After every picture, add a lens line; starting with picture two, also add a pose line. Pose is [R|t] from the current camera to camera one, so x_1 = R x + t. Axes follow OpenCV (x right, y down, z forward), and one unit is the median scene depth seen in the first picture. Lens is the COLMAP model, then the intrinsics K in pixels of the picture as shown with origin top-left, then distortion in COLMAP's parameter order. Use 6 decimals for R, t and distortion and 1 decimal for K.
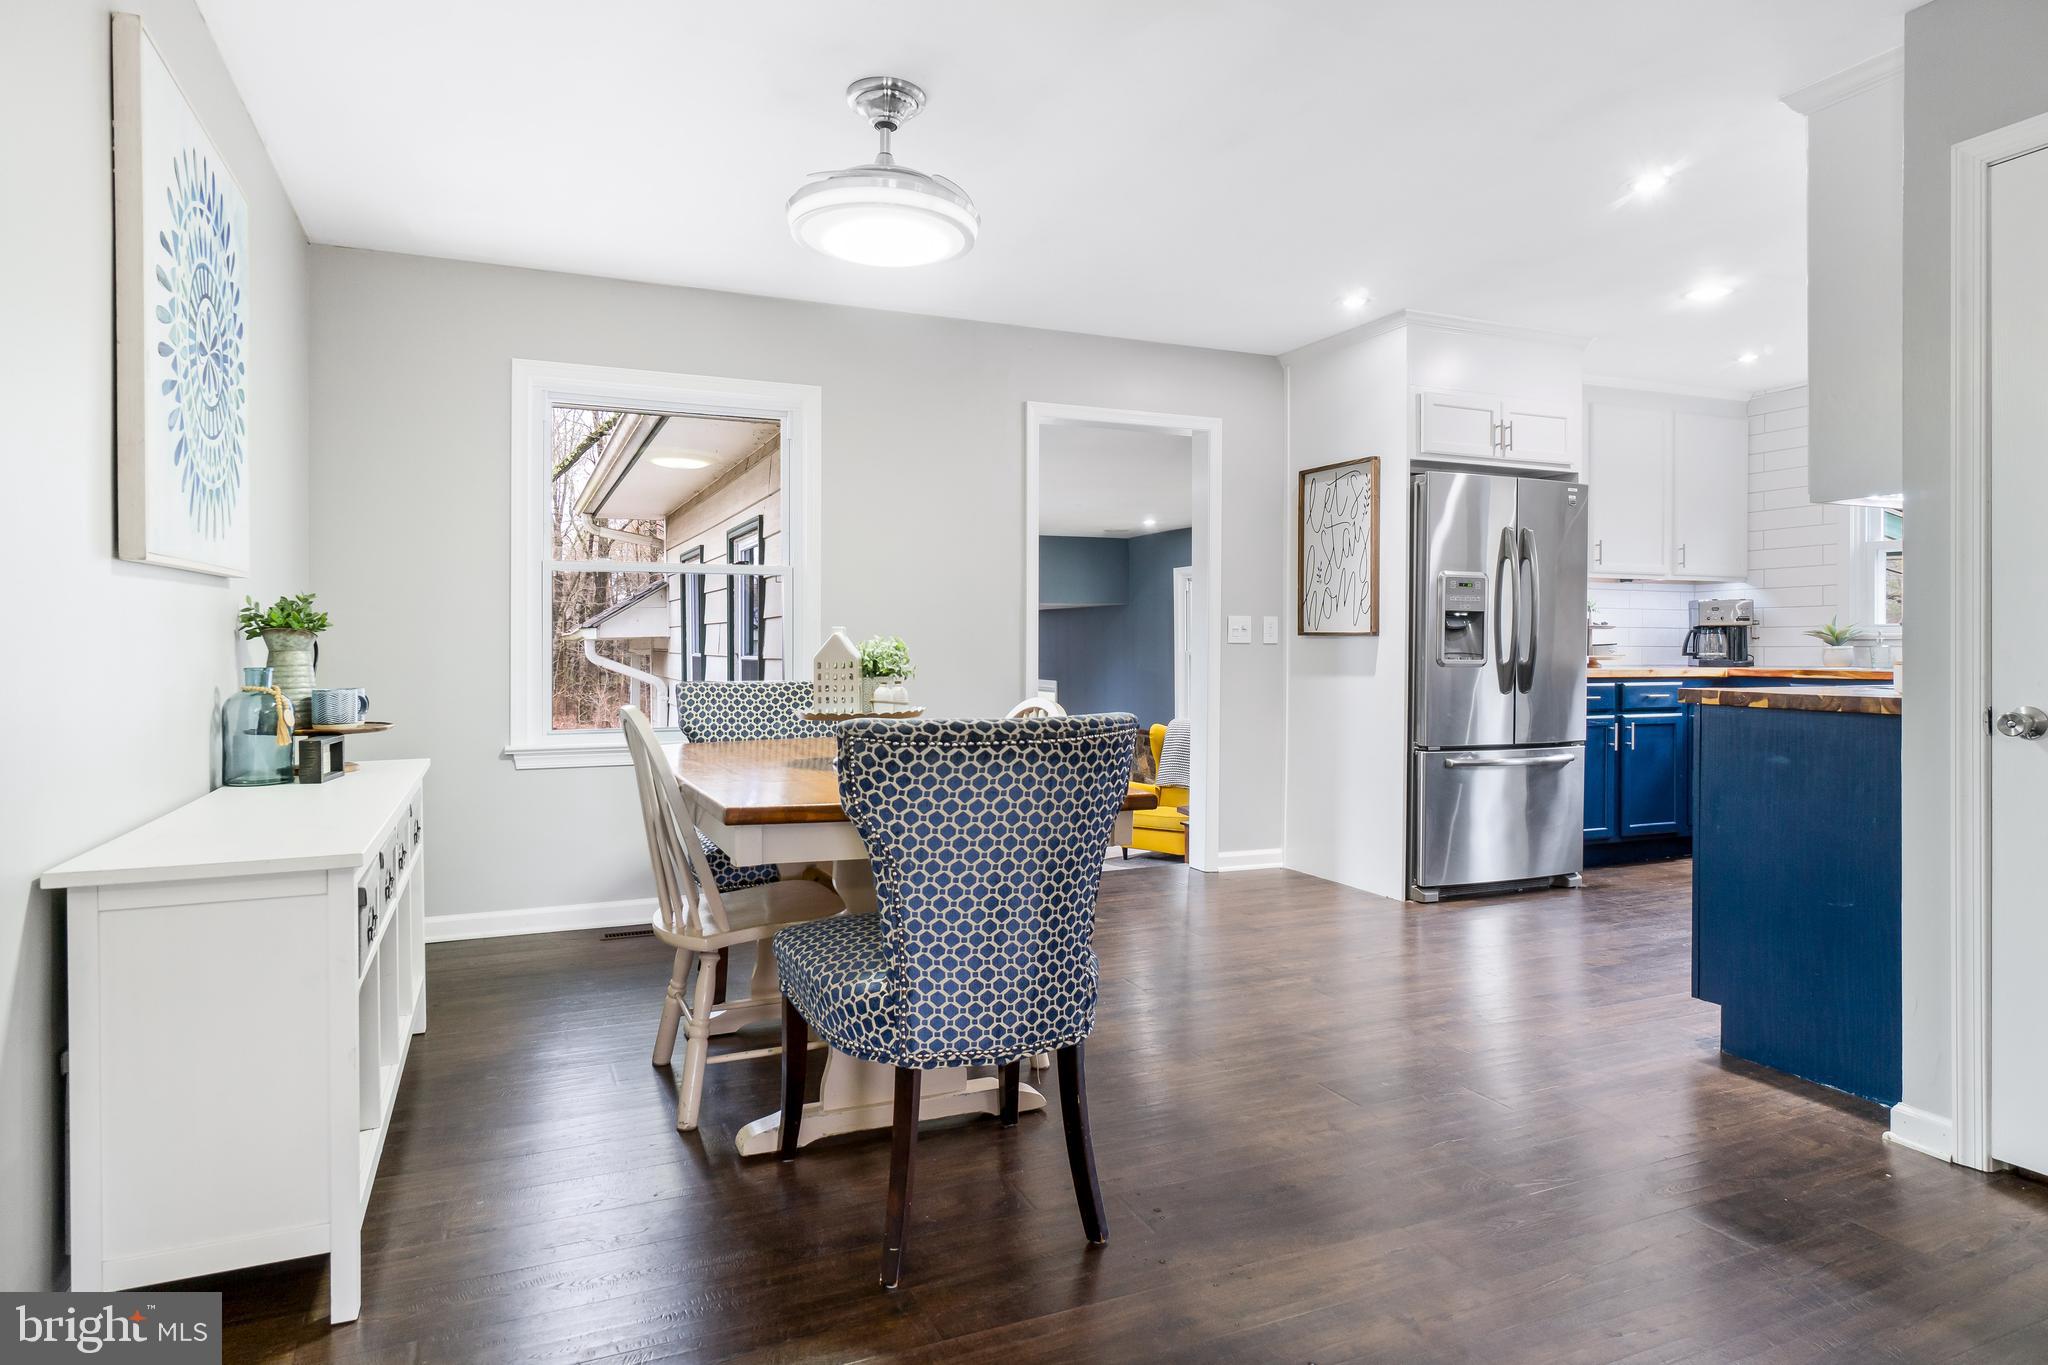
lens RADIAL K [[1116.4, 0, 1004.3], [0, 1116.4, 647.4], [0, 0, 1]] dist [0.000030, -0.000069]
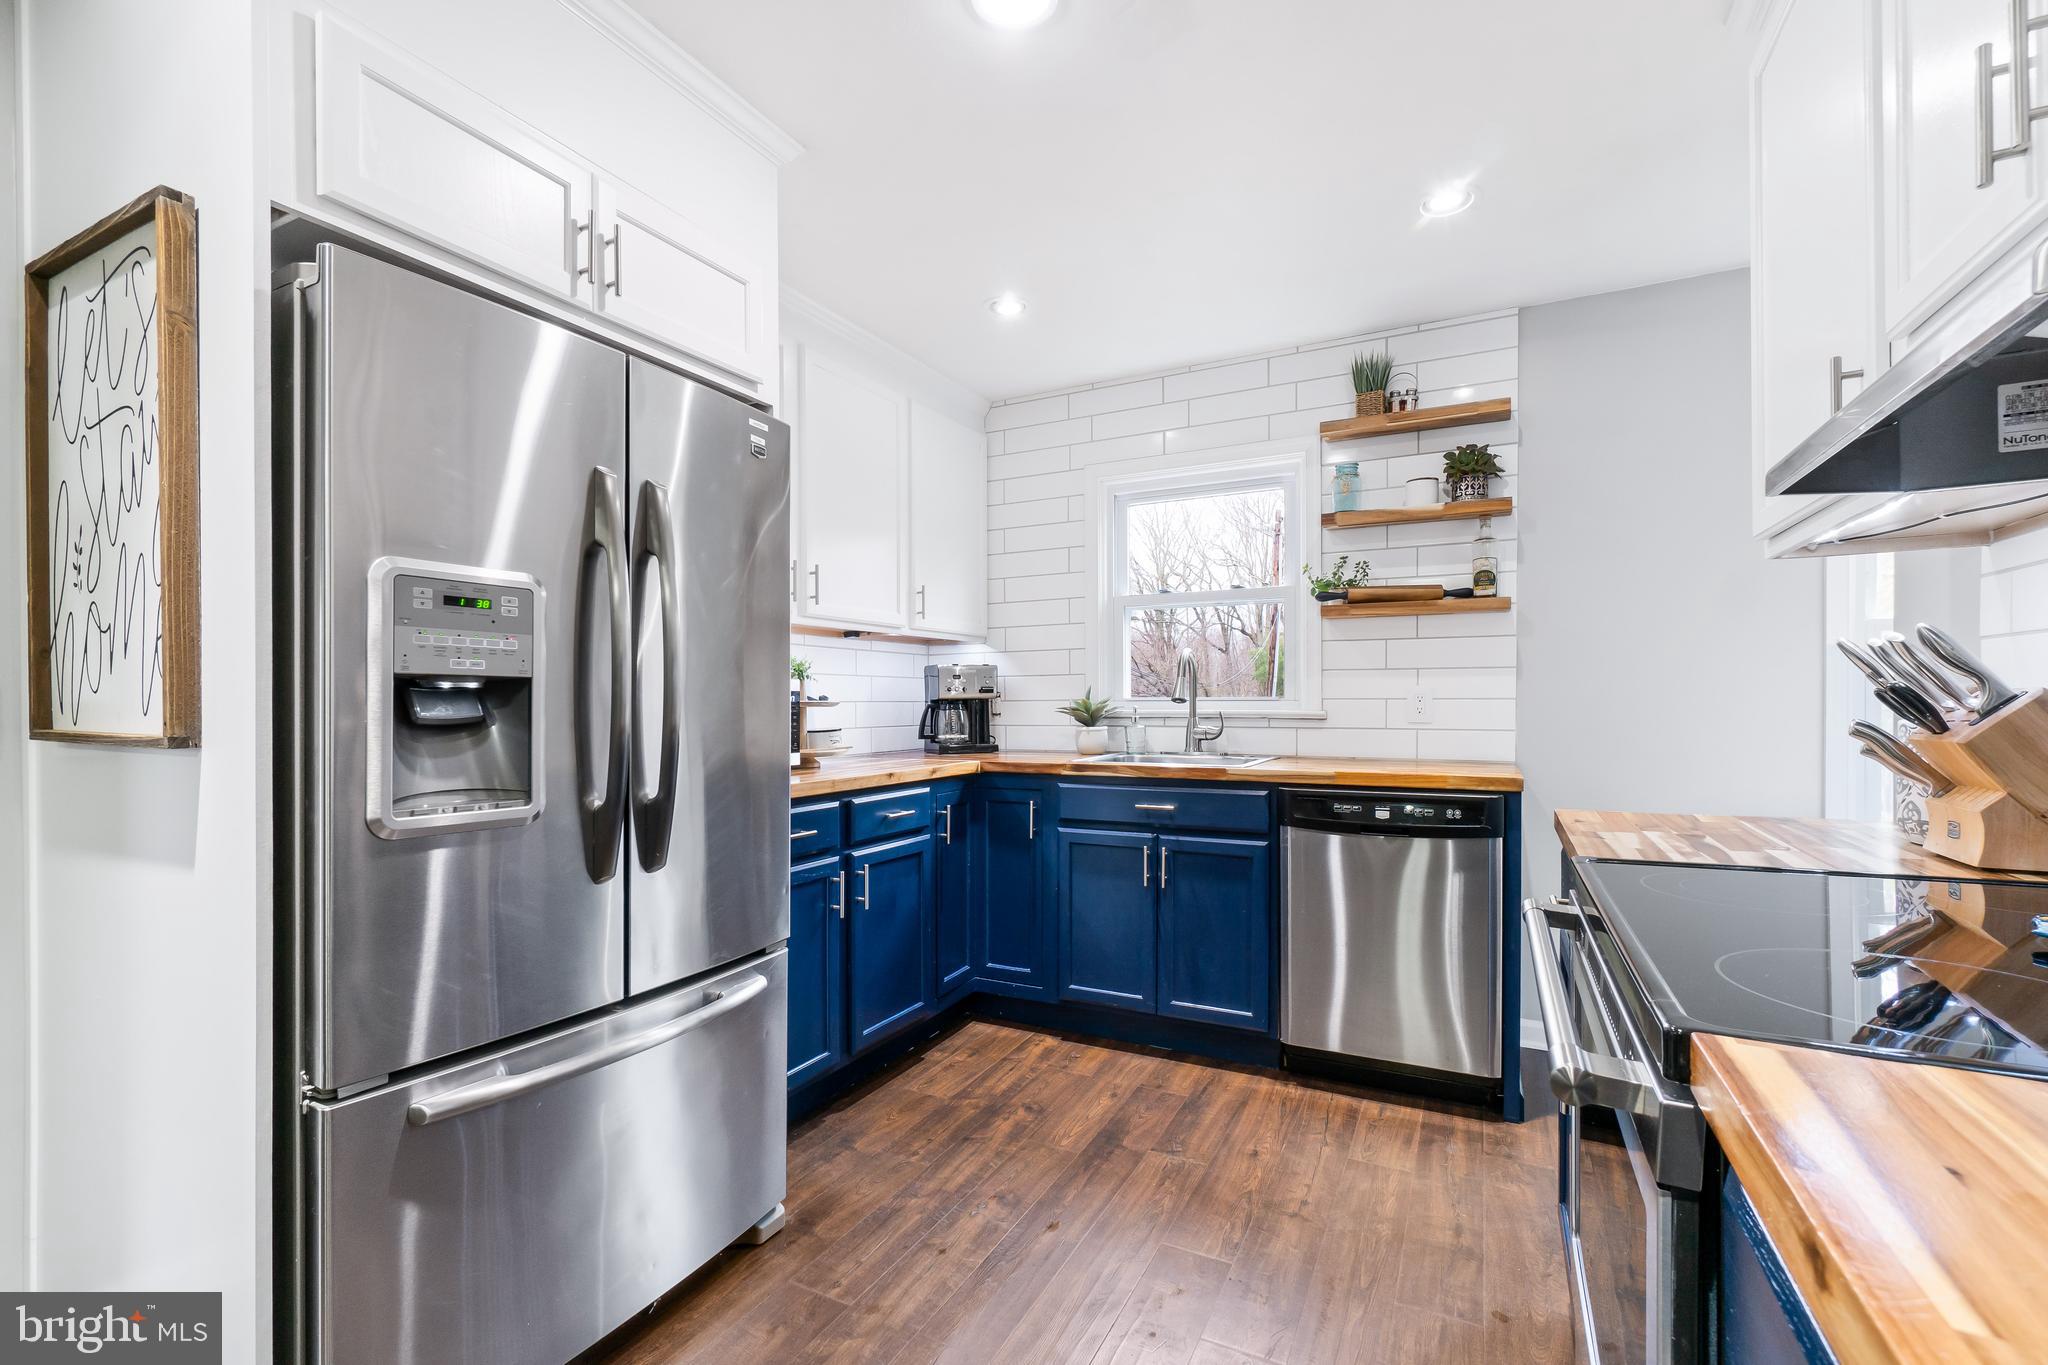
lens RADIAL K [[939.0, 0, 978.1], [0, 939.0, 706.7], [0, 0, 1]] dist [0.001164, 0.001582]
pose [[0.796874, -0.008034, 0.604092, 0.302950], [0.007285, 0.999967, 0.003688, -0.018943], [-0.604101, 0.001462, 0.796906, 0.554607]]
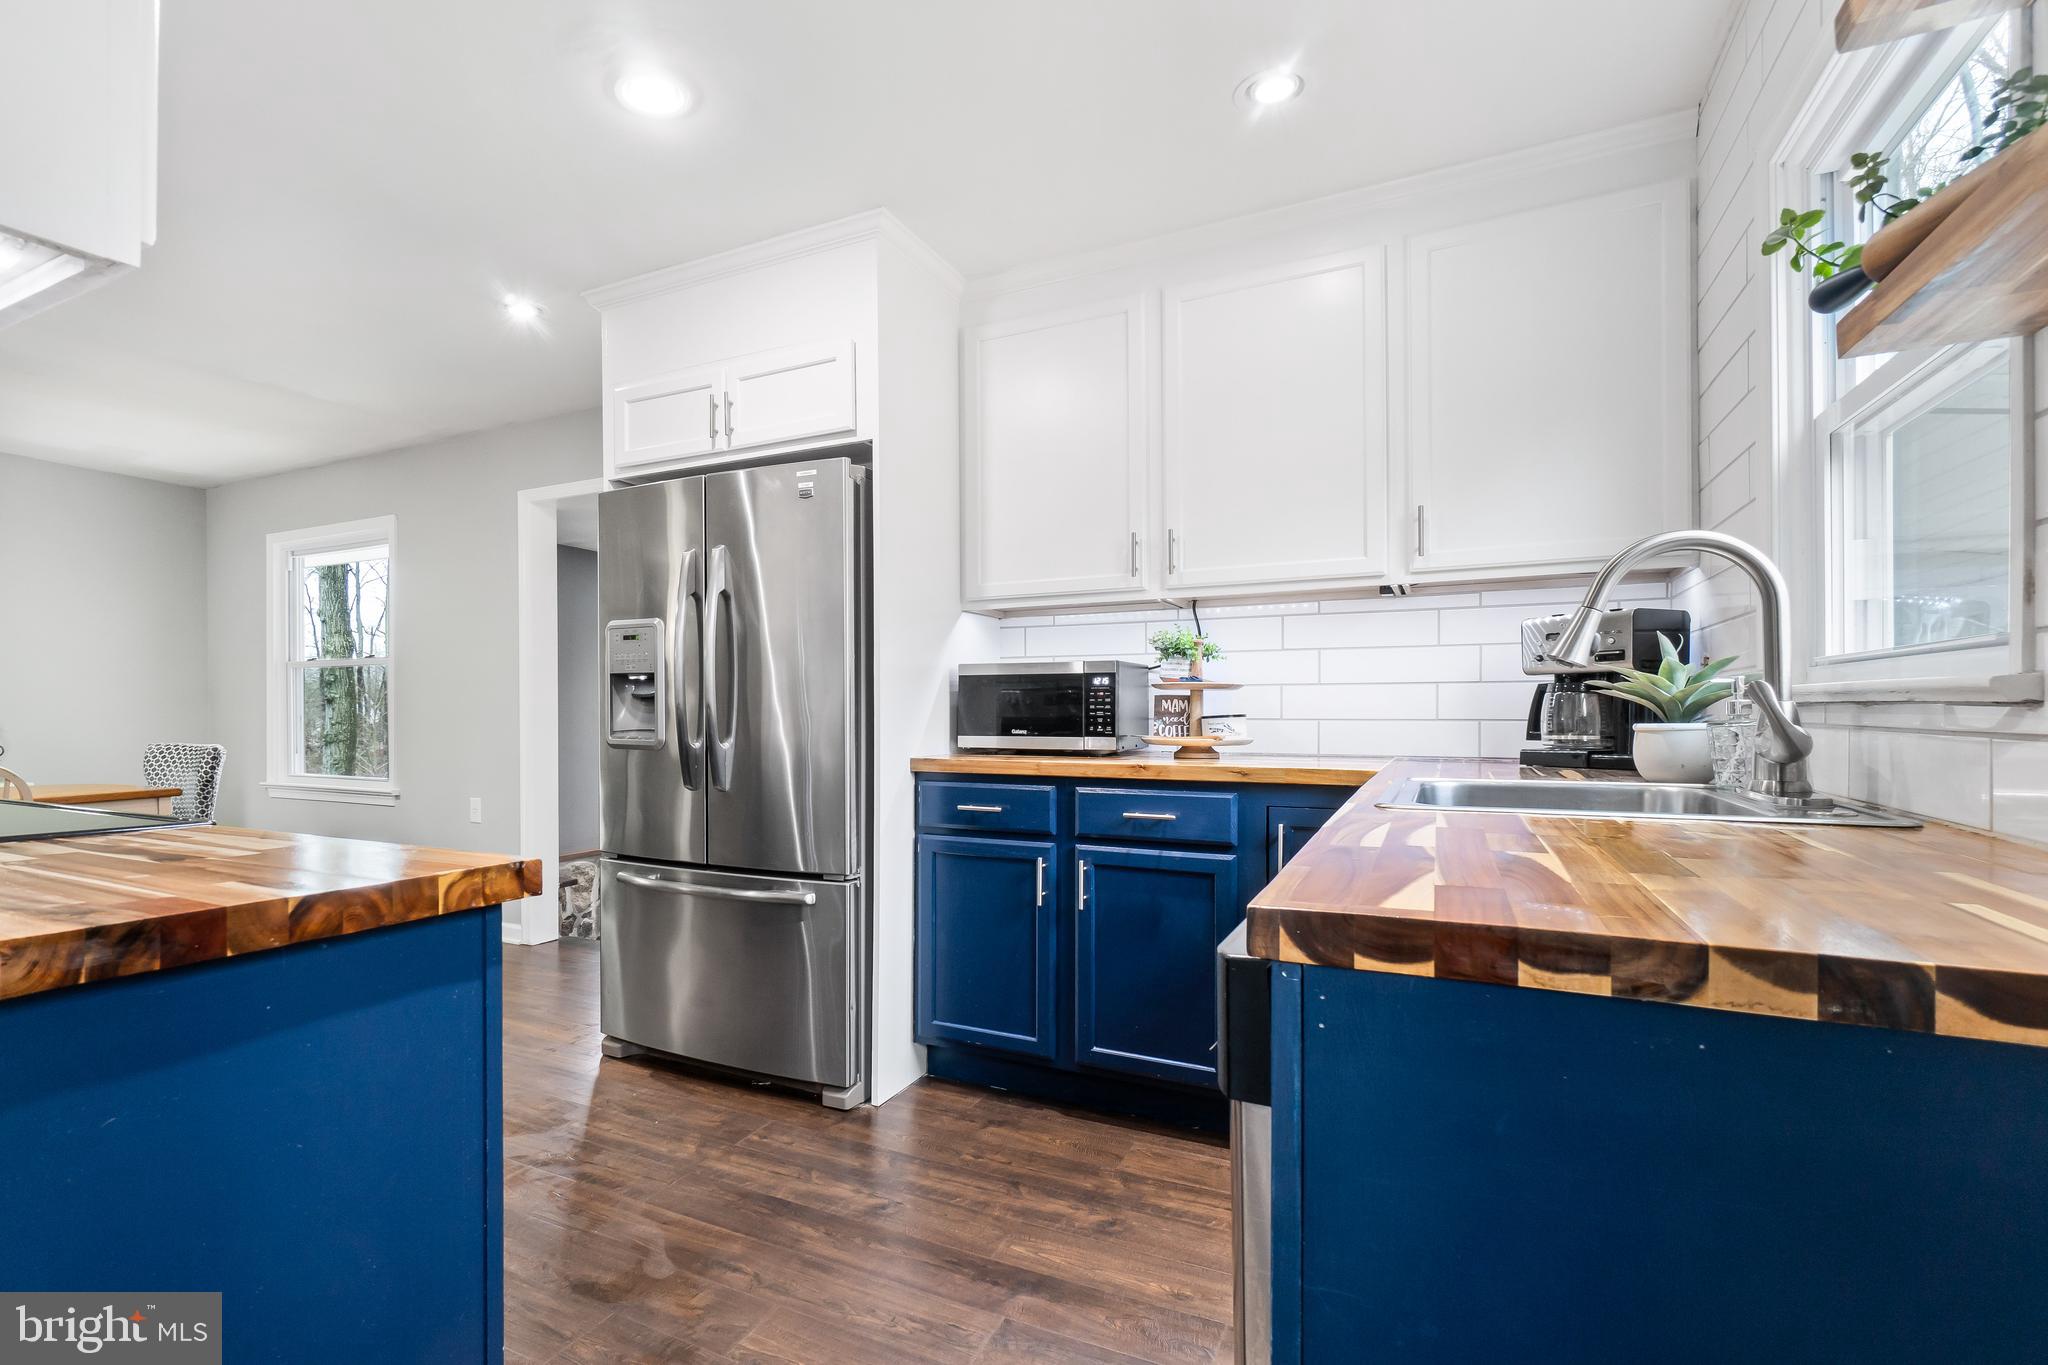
lens RADIAL K [[939.0, 0, 935.0], [0, 939.0, 704.4], [0, 0, 1]] dist [0.001164, 0.001582]
pose [[0.620473, -0.006913, -0.784197, 0.876377], [-0.000810, 0.999955, -0.009455, -0.004724], [0.784227, 0.006502, 0.620439, 0.651357]]
